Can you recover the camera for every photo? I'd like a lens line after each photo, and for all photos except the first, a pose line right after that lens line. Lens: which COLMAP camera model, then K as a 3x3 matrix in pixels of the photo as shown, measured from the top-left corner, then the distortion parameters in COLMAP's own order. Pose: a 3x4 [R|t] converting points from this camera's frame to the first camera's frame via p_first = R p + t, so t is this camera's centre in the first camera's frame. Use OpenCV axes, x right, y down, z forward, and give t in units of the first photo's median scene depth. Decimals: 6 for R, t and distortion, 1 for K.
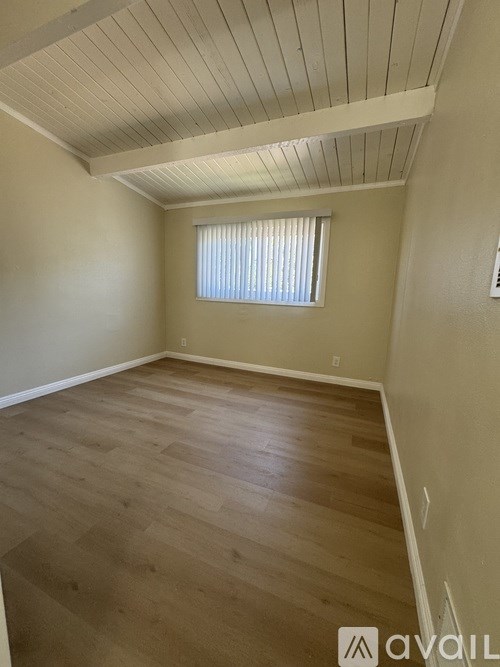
lens RADIAL K [[266.5, 0, 250.0], [0, 266.5, 333.5], [0, 0, 1]] dist [-0.003680, -0.000071]
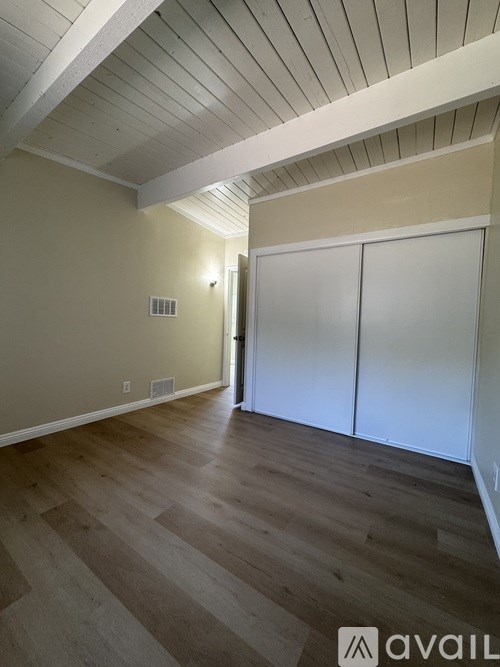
lens RADIAL K [[266.5, 0, 250.0], [0, 266.5, 333.5], [0, 0, 1]] dist [-0.003680, -0.000071]
pose [[-0.979550, -0.074834, 0.186767, -0.590135], [-0.039466, 0.981689, 0.186356, -0.266731], [-0.197292, 0.175175, -0.964567, 1.753895]]
